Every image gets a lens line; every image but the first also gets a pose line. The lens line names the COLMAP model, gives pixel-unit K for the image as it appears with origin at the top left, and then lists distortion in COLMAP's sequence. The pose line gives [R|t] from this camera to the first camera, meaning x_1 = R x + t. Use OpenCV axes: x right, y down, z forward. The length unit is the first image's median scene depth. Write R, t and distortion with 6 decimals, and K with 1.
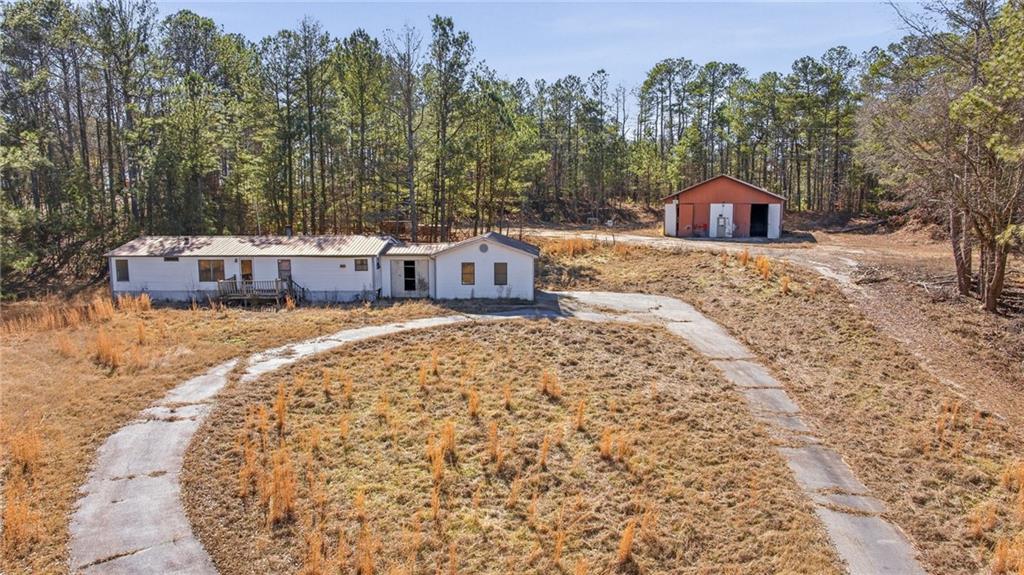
lens RADIAL K [[731.0, 0, 512.4], [0, 731.0, 289.7], [0, 0, 1]] dist [-0.039642, 0.048120]
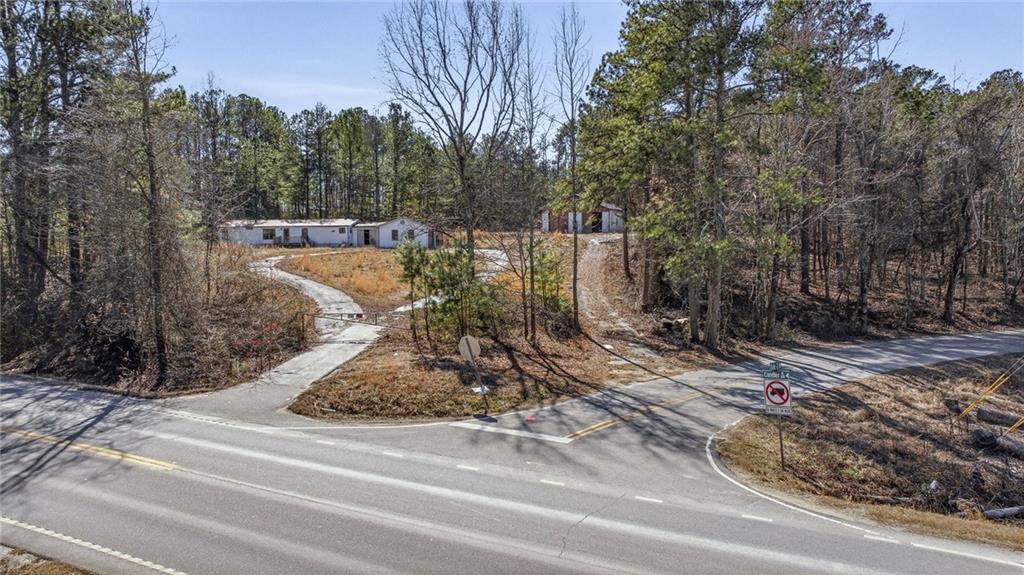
lens RADIAL K [[719.0, 0, 514.3], [0, 719.0, 286.5], [0, 0, 1]] dist [-0.030387, 0.026631]
pose [[0.999951, -0.002593, -0.009578, 0.203911], [0.002007, 0.998151, -0.060747, 0.170234], [0.009718, 0.060725, 0.998107, -0.689595]]
